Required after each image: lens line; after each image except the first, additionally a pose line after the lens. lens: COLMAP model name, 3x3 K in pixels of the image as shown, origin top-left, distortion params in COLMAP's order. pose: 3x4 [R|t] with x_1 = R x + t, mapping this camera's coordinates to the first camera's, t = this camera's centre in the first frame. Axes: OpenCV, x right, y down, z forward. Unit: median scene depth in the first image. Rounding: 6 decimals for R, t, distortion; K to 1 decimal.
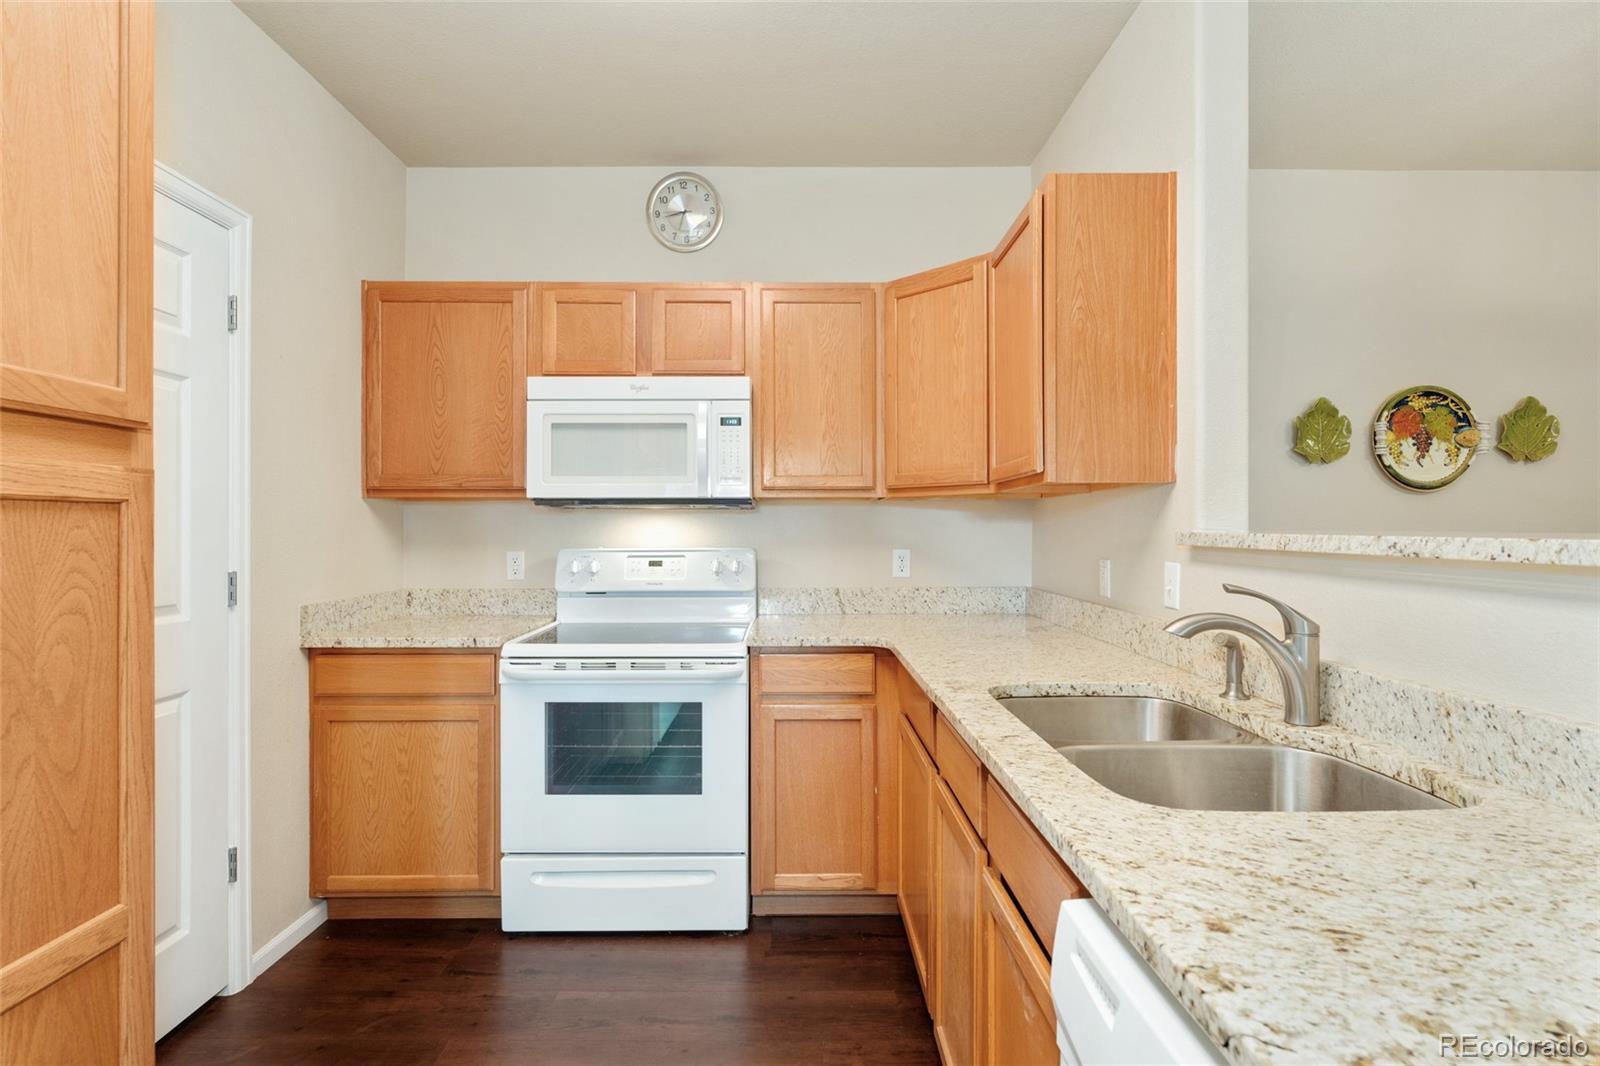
lens RADIAL K [[761.4, 0, 800.9], [0, 761.4, 530.2], [0, 0, 1]] dist [-0.003228, 0.000039]
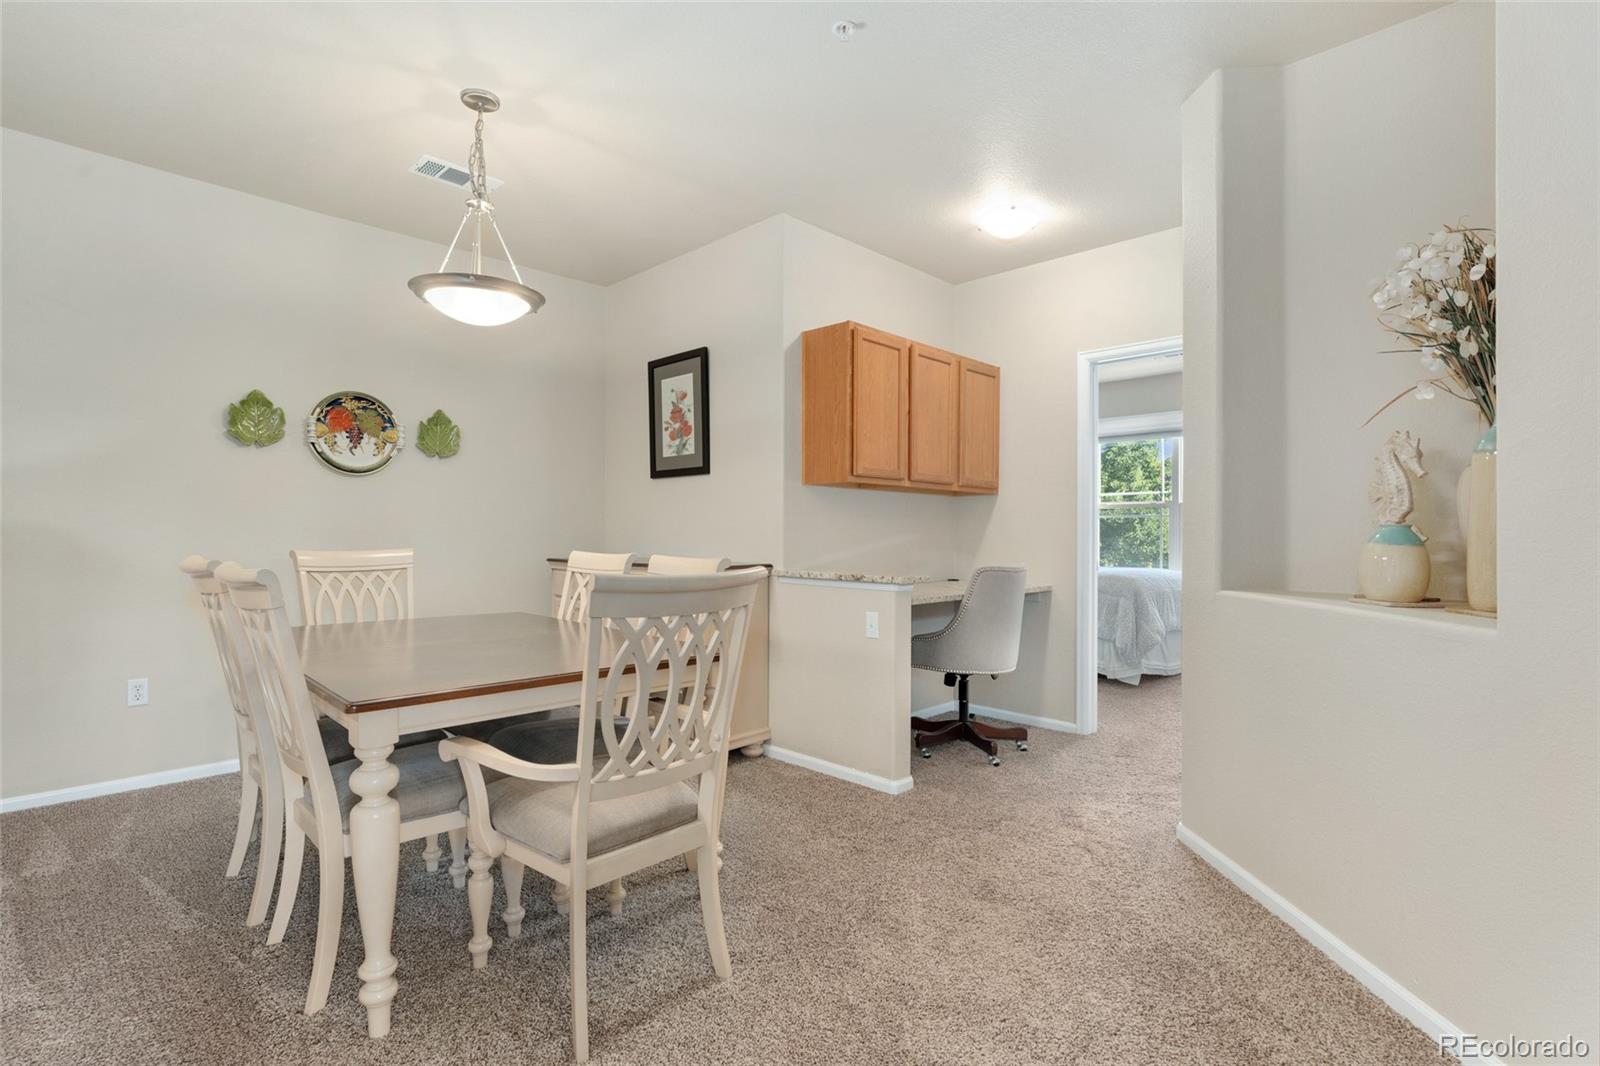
lens RADIAL K [[761.4, 0, 788.1], [0, 761.4, 536.1], [0, 0, 1]] dist [-0.003228, 0.000039]
pose [[0.720858, 0.002481, 0.693078, 0.462532], [-0.004301, 0.999990, 0.000894, 0.047701], [-0.693069, -0.003625, 0.720862, -0.423802]]
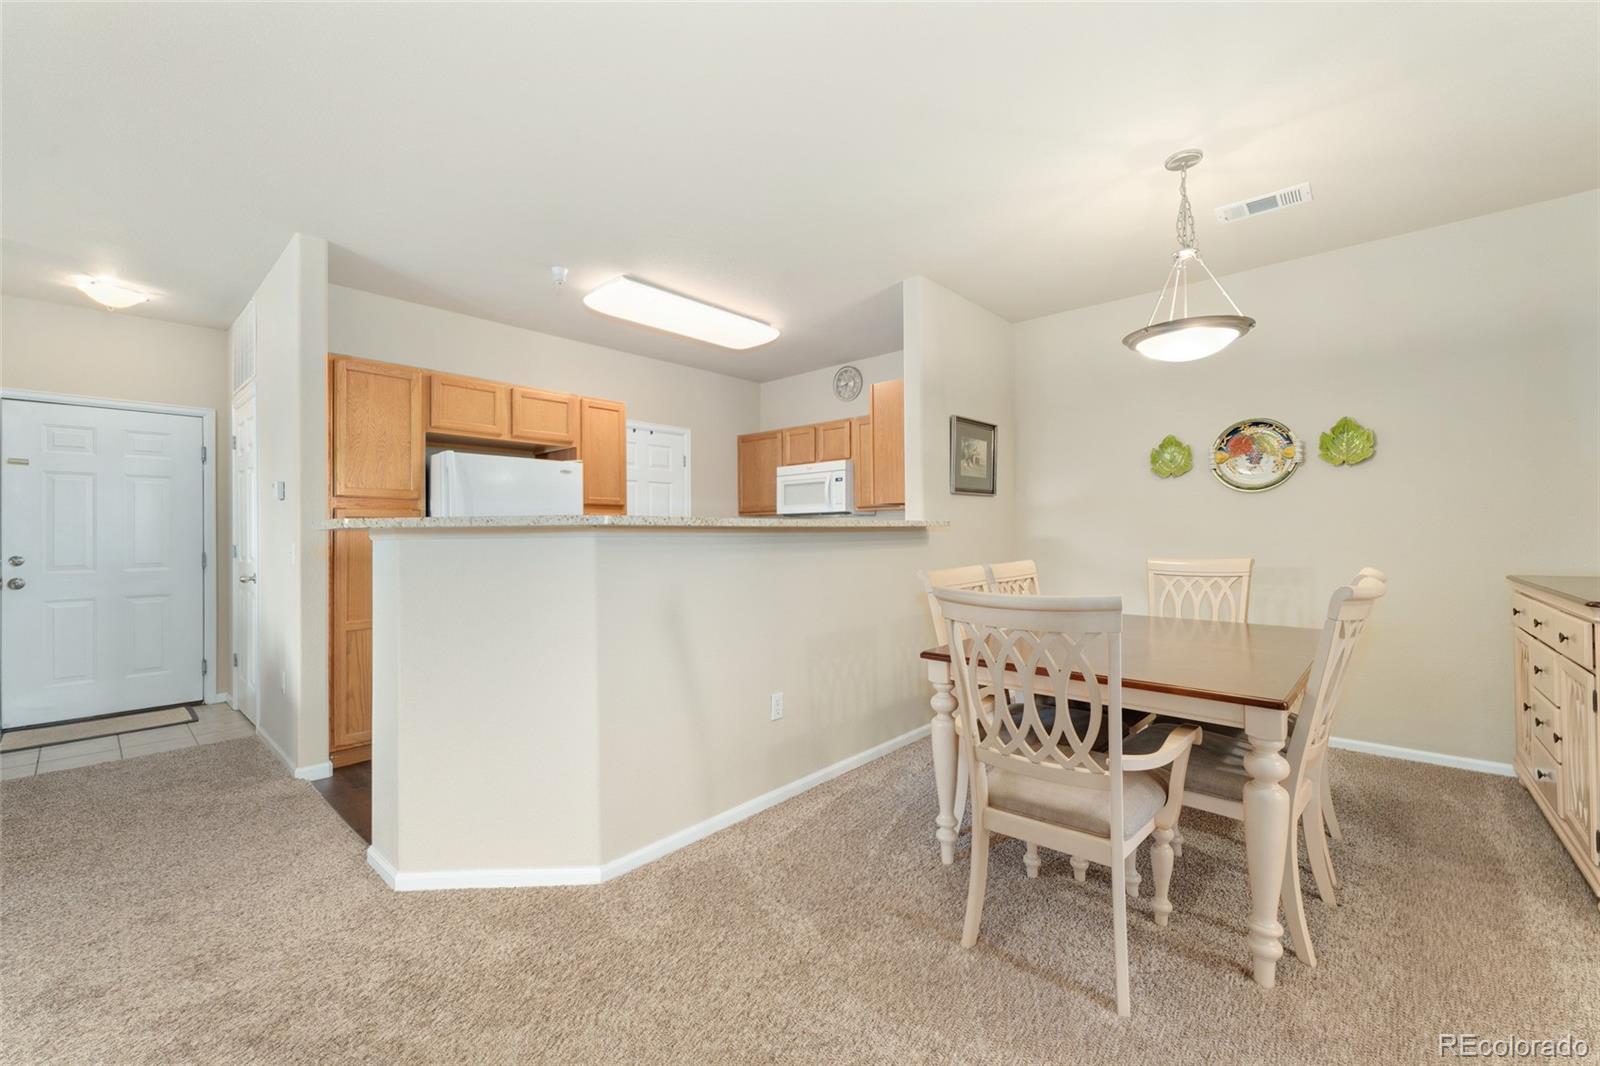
lens RADIAL K [[651.4, 0, 803.3], [0, 651.4, 530.4], [0, 0, 1]] dist [0.002223, 0.000103]
pose [[0.741489, -0.011791, -0.670862, 1.019945], [0.007367, 0.999928, -0.009432, 0.028538], [0.670925, 0.002052, 0.741523, -0.496487]]
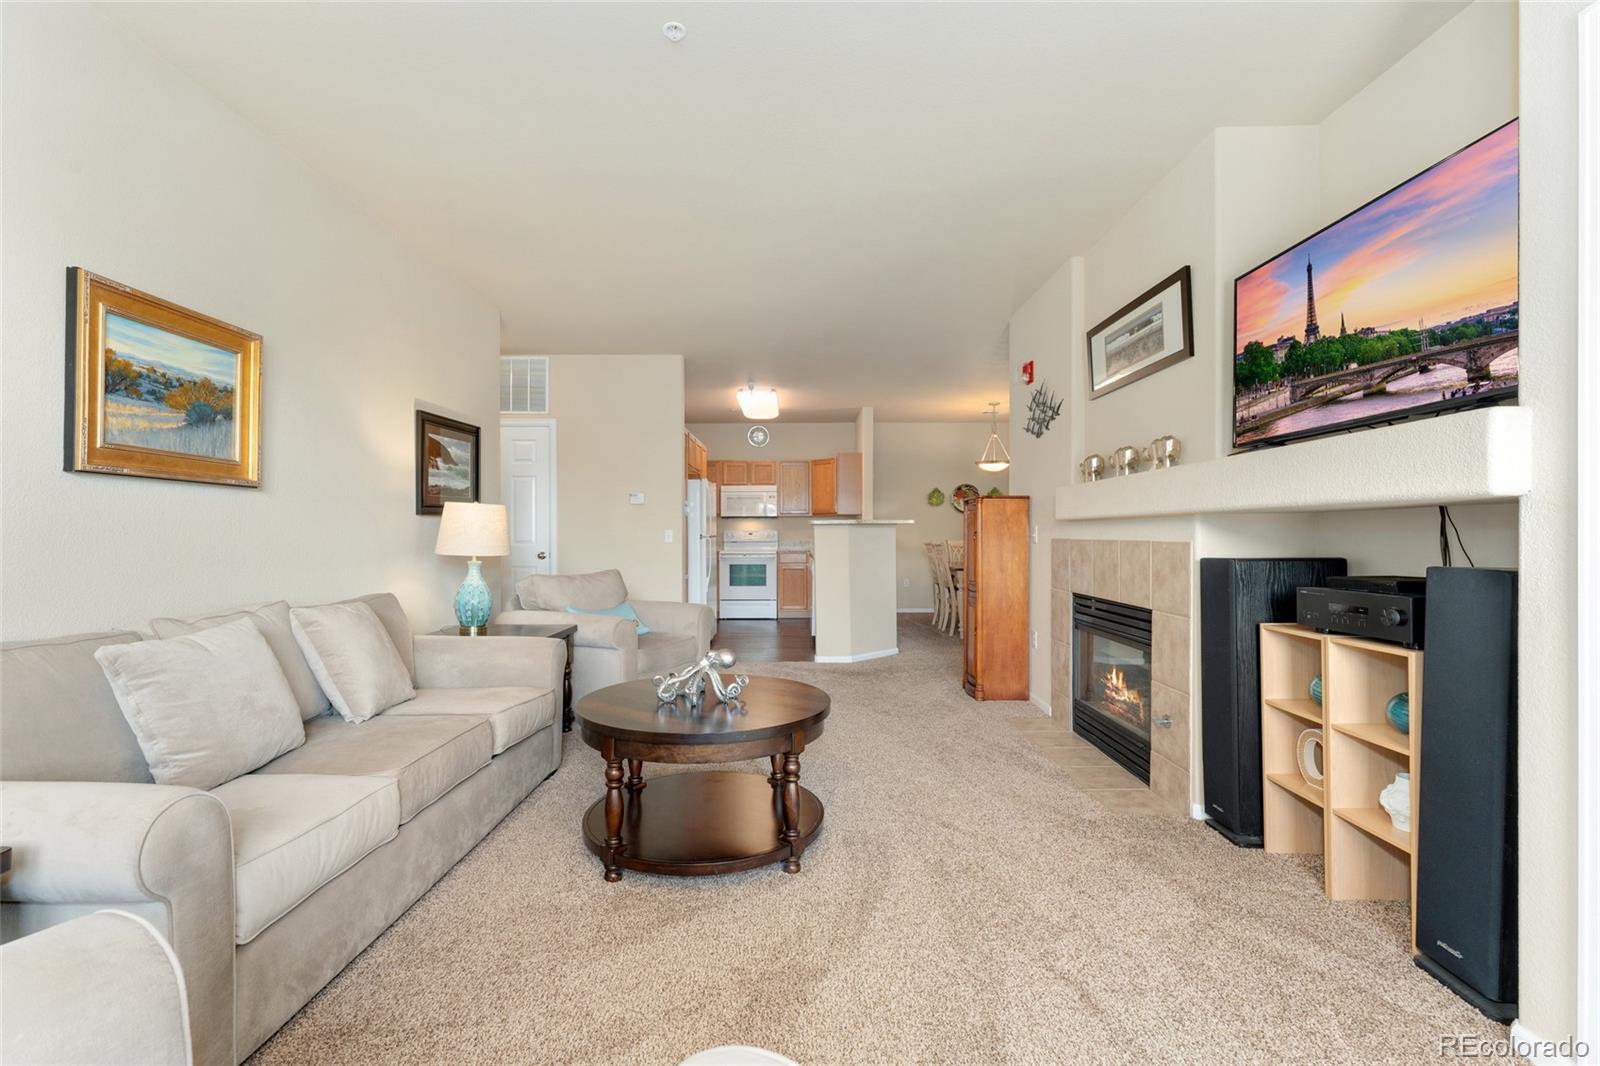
lens RADIAL K [[715.9, 0, 796.6], [0, 715.9, 532.7], [0, 0, 1]] dist [0.001260, 0.000080]
pose [[0.999785, 0.000325, -0.020722, 0.098947], [-0.000368, 0.999998, -0.002090, 0.045093], [0.020721, 0.002097, 0.999783, -2.374471]]
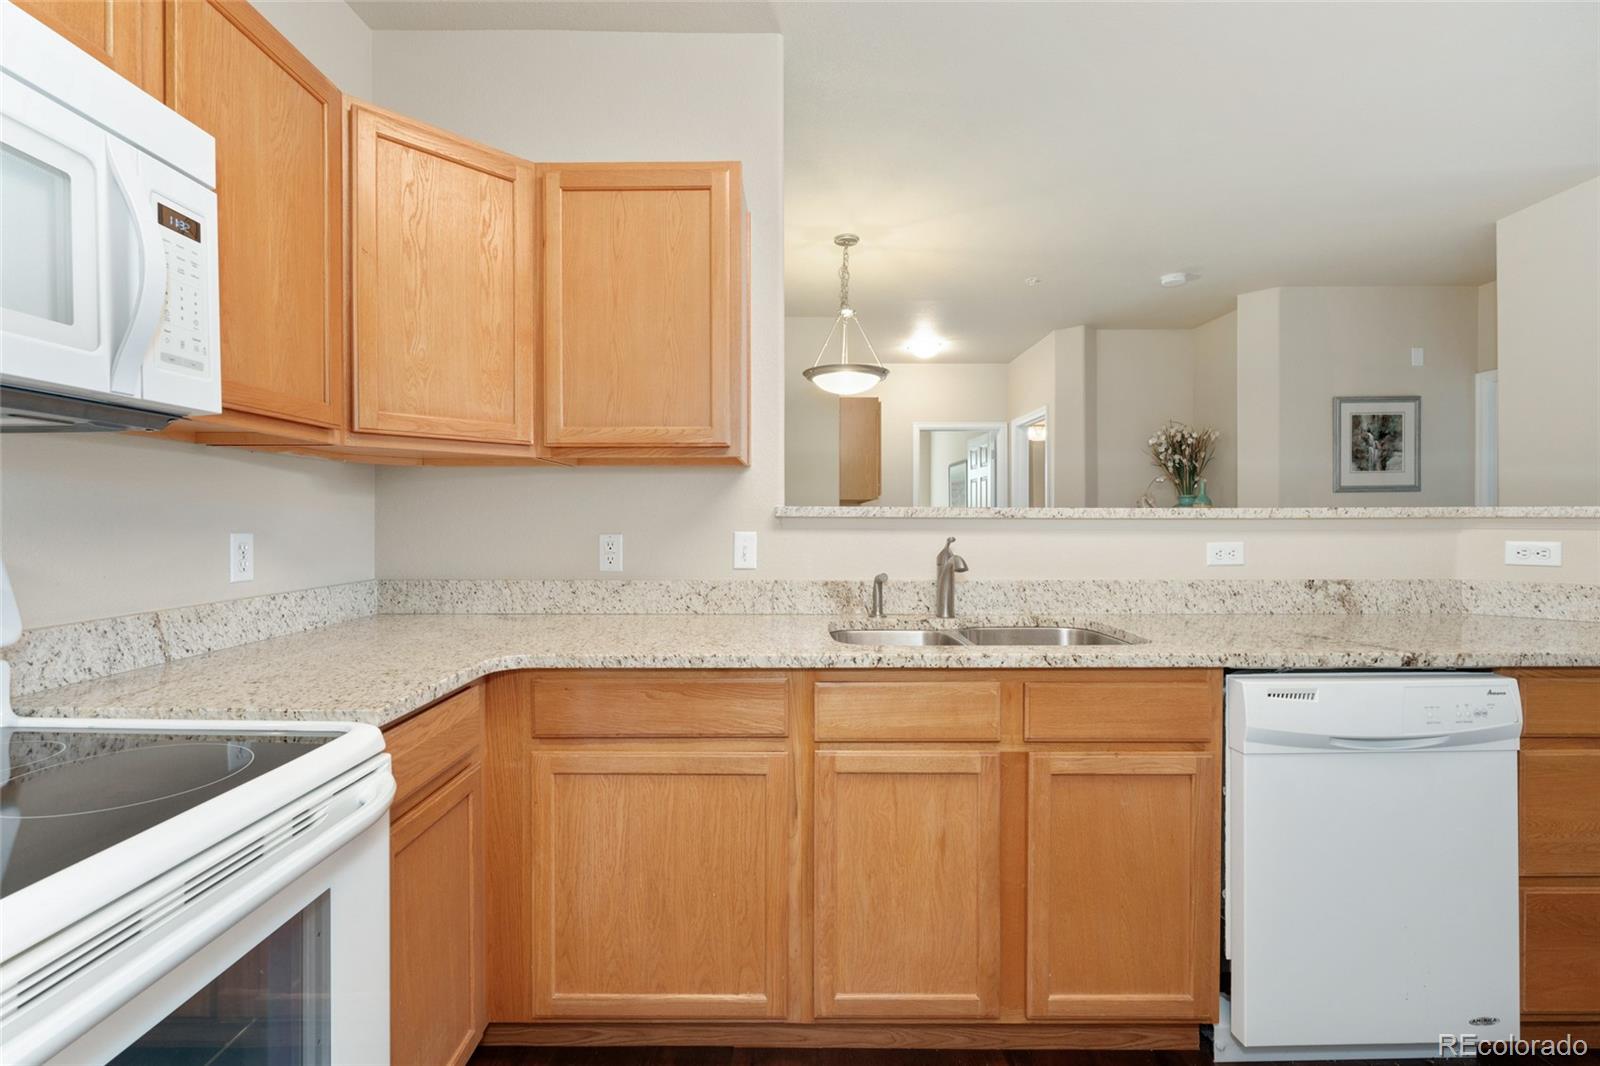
lens RADIAL K [[691.7, 0, 802.4], [0, 691.7, 531.0], [0, 0, 1]] dist [-0.002309, 0.000320]
pose [[0.016660, -0.012819, 0.999779, -0.398528], [0.001638, 0.999917, 0.012794, 0.017234], [-0.999860, 0.001424, 0.016680, 0.567722]]
